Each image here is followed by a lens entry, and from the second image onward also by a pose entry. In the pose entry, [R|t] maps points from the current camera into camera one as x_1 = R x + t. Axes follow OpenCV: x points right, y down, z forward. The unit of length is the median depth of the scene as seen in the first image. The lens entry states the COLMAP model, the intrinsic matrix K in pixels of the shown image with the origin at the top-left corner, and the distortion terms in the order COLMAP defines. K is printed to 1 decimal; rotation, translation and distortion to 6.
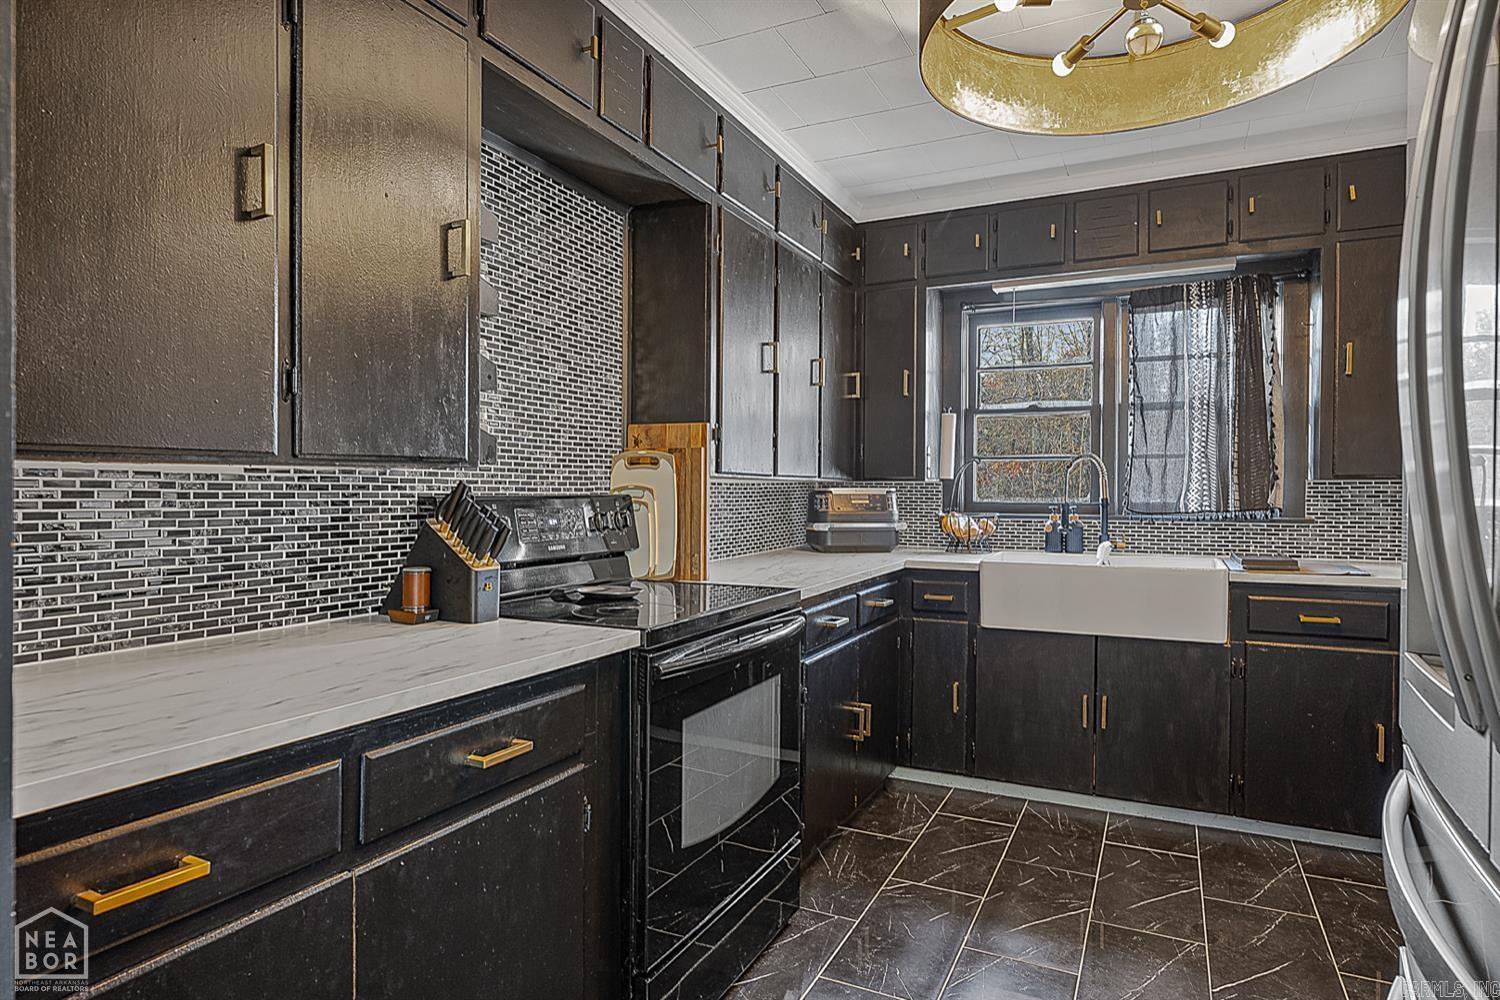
lens RADIAL K [[852.8, 0, 762.2], [0, 852.8, 492.4], [0, 0, 1]] dist [0.001470, 0.004275]
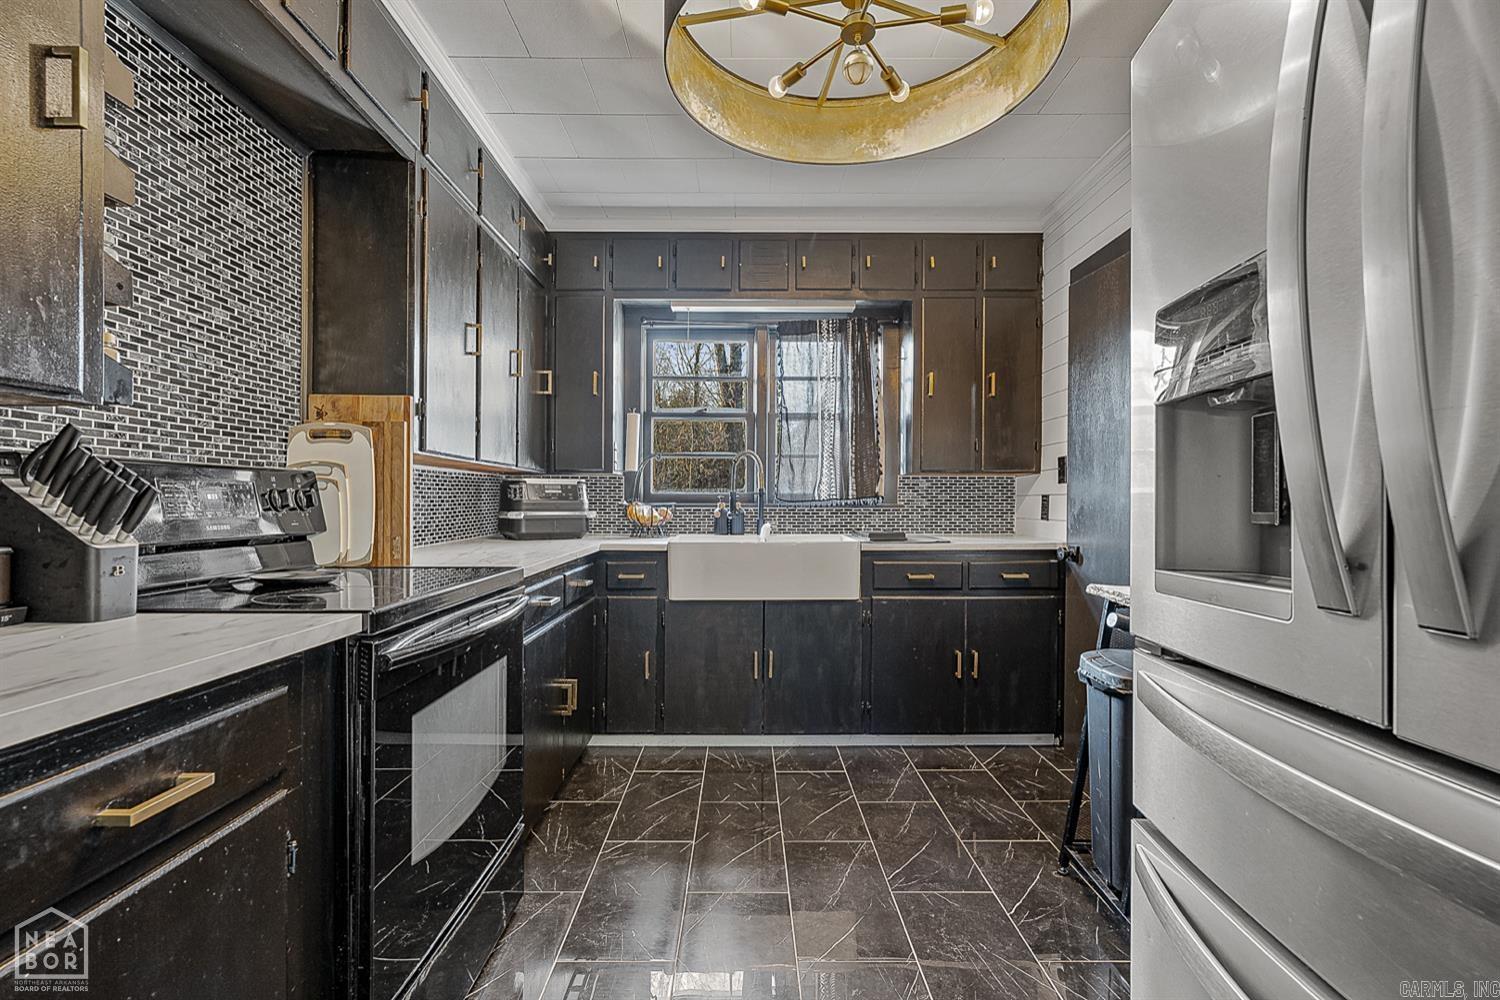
lens RADIAL K [[702.7, 0, 756.4], [0, 702.7, 502.6], [0, 0, 1]] dist [-0.008265, 0.004158]
pose [[0.897716, -0.002047, 0.440570, -0.061913], [0.001887, 0.999998, 0.000800, 0.034937], [-0.440571, 0.000113, 0.897718, 0.143325]]
